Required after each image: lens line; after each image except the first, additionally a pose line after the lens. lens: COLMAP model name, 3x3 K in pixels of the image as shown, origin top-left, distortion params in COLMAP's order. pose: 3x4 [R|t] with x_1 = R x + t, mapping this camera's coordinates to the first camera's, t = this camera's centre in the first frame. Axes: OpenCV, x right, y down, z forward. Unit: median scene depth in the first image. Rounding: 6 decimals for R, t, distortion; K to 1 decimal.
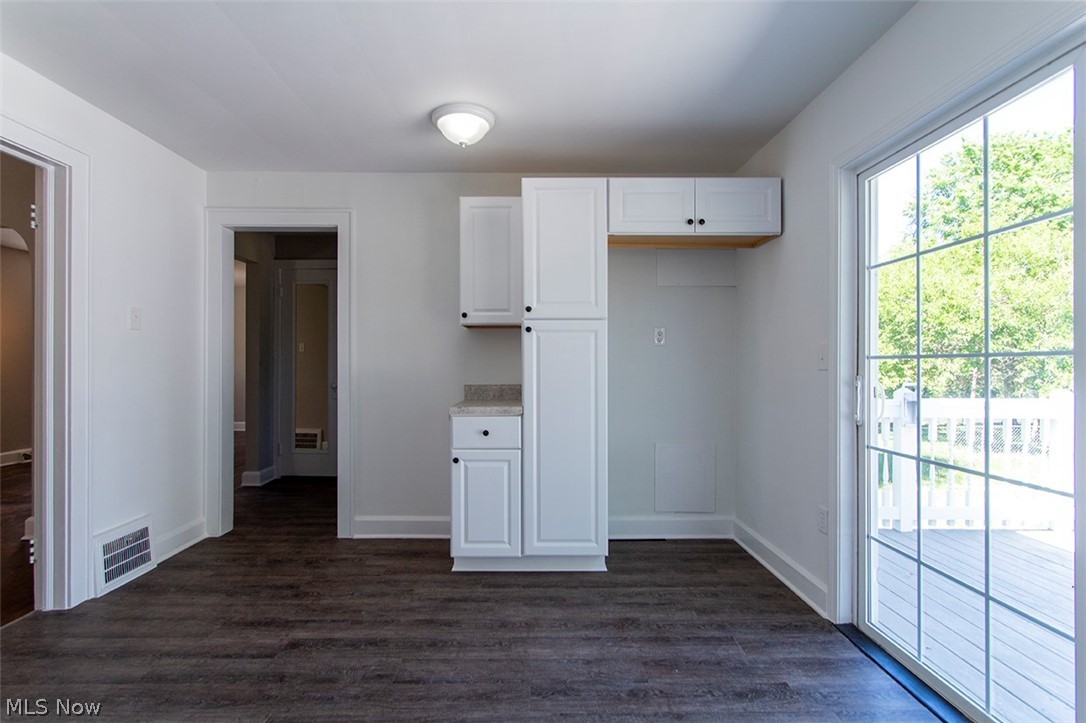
lens RADIAL K [[504.4, 0, 540.8], [0, 504.4, 367.9], [0, 0, 1]] dist [0.002222, 0.000610]
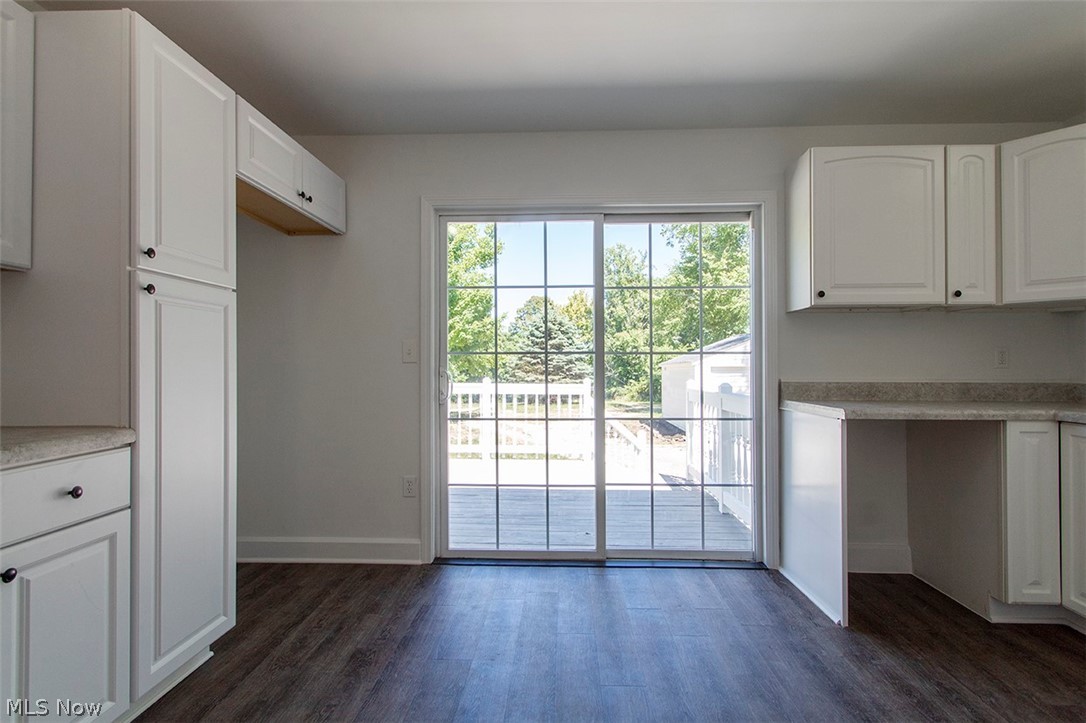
lens RADIAL K [[504.4, 0, 544.9], [0, 504.4, 359.3], [0, 0, 1]] dist [0.002222, 0.000610]
pose [[0.065820, 0.012855, 0.997749, -0.590039], [0.006529, 0.999890, -0.013314, 0.012999], [-0.997810, 0.007391, 0.065729, 0.556227]]
